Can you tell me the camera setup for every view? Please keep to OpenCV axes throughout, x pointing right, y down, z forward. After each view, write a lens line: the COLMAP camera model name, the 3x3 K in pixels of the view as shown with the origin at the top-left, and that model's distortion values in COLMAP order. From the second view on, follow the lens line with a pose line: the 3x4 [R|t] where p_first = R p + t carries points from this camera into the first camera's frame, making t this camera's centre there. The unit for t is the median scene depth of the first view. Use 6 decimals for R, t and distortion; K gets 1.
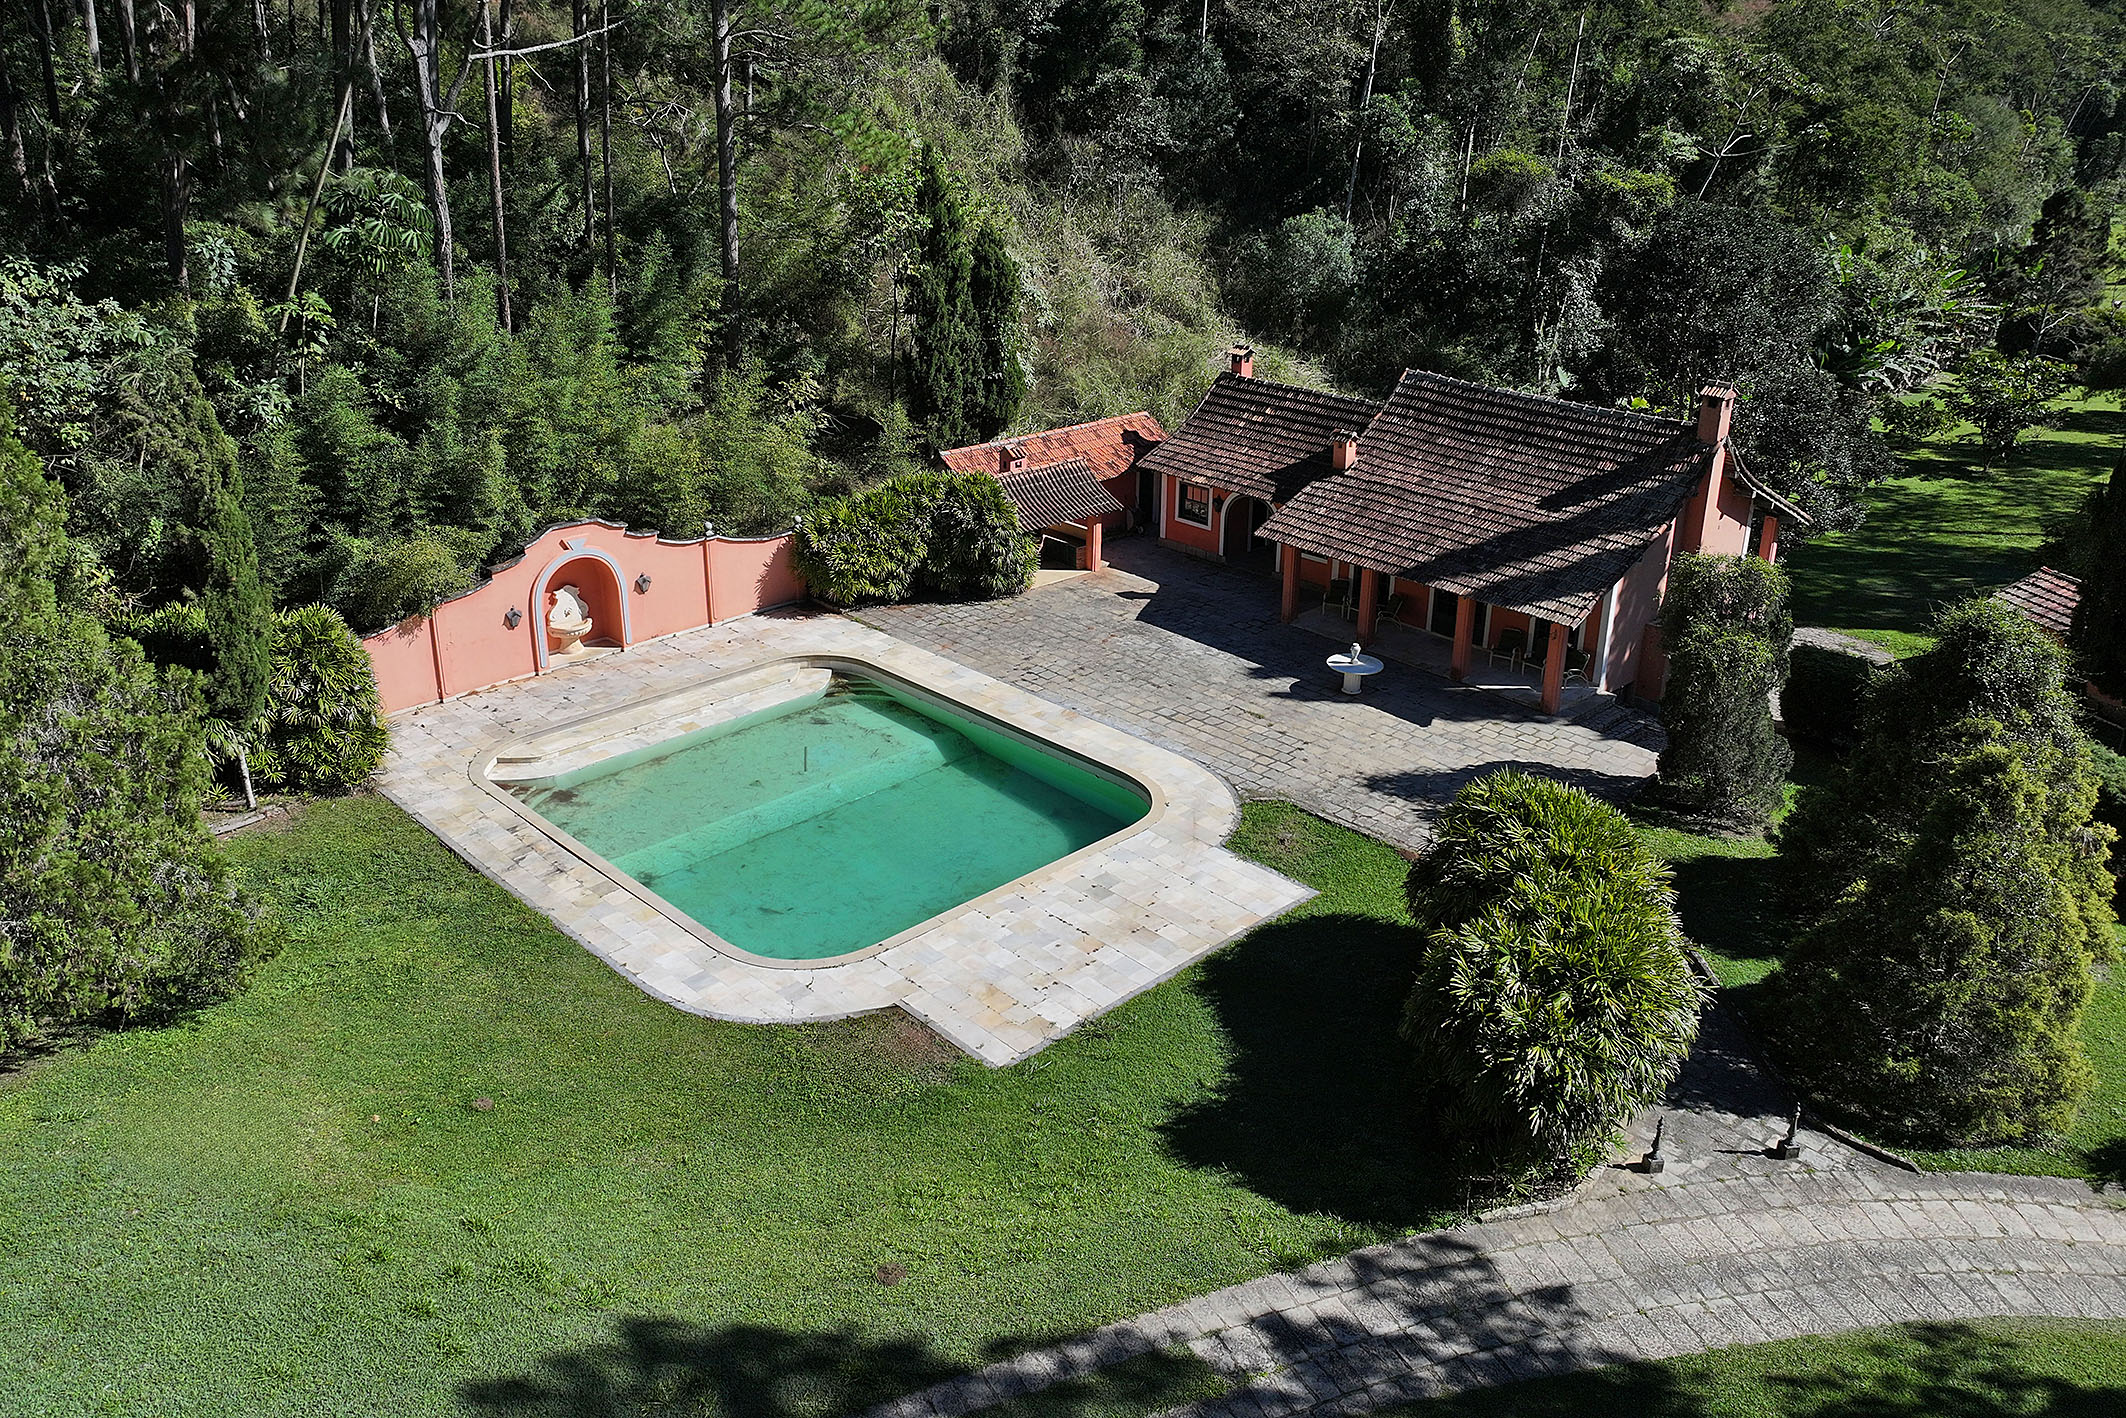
lens RADIAL K [[1558.2, 0, 1011.2], [0, 1558.2, 605.2], [0, 0, 1]] dist [0.048334, 0.000428]
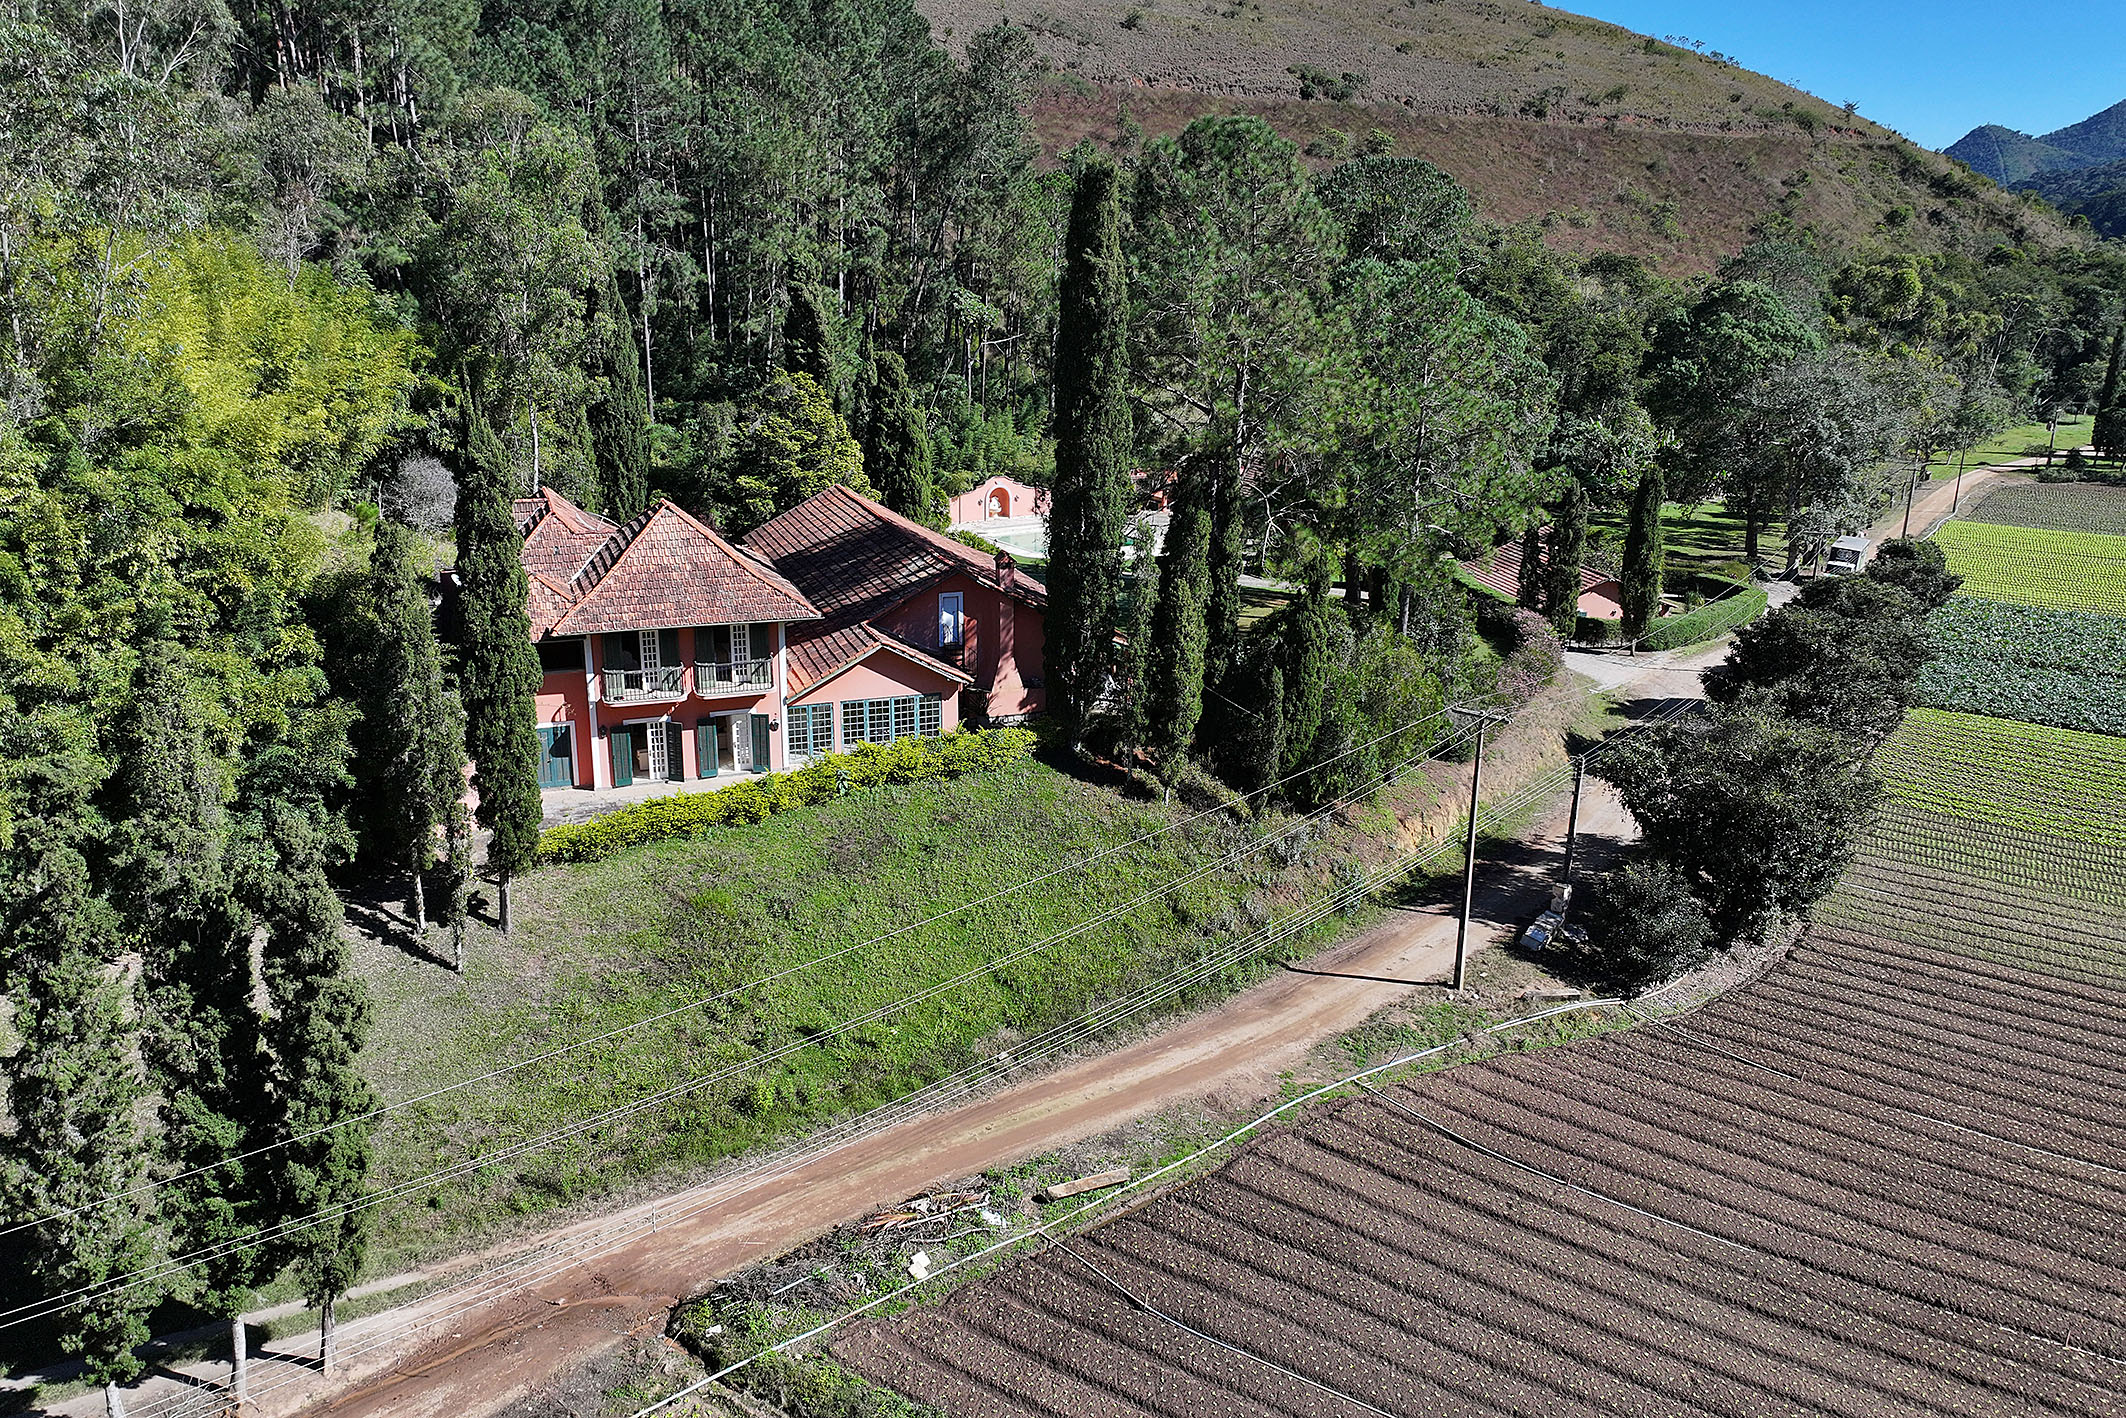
lens RADIAL K [[1581.3, 0, 1047.7], [0, 1581.3, 705.4], [0, 0, 1]] dist [0.009023, -0.001735]
pose [[0.981419, 0.065534, -0.180339, 0.429456], [-0.076079, 0.995735, -0.052184, 0.550869], [0.176150, 0.064934, 0.982219, -2.093708]]
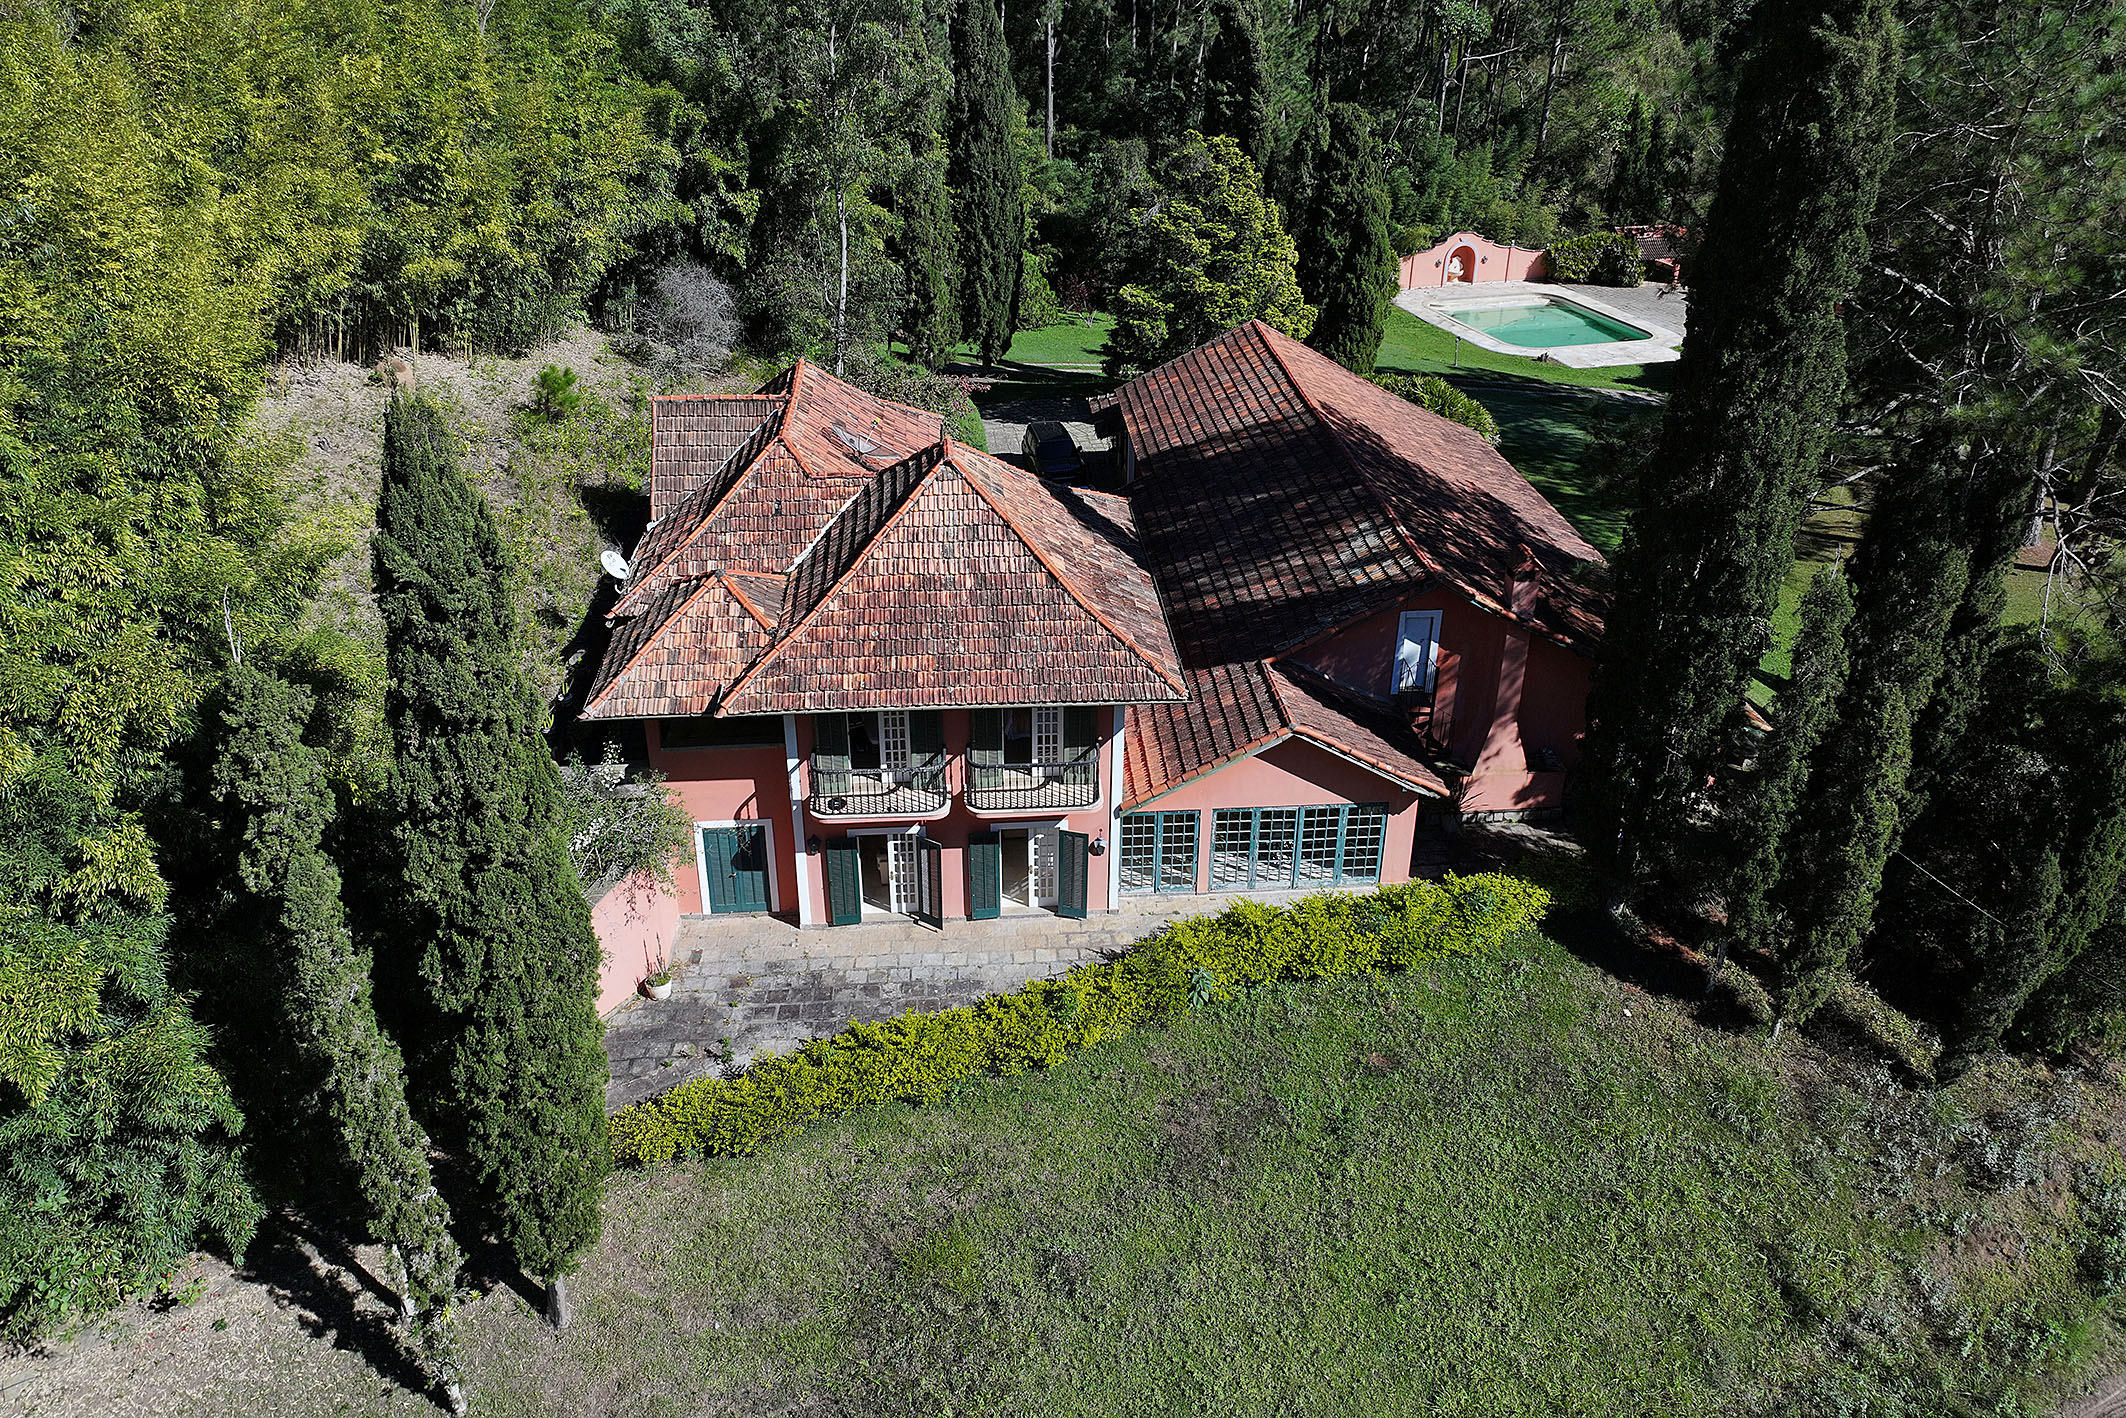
lens RADIAL K [[1489.2, 0, 1068.8], [0, 1489.2, 613.5], [0, 0, 1]] dist [0.008618, 0.000538]
pose [[0.897248, 0.201410, -0.392913, 0.233526], [-0.159863, 0.977709, 0.136120, 0.320640], [0.411570, -0.059321, 0.909445, -1.537854]]
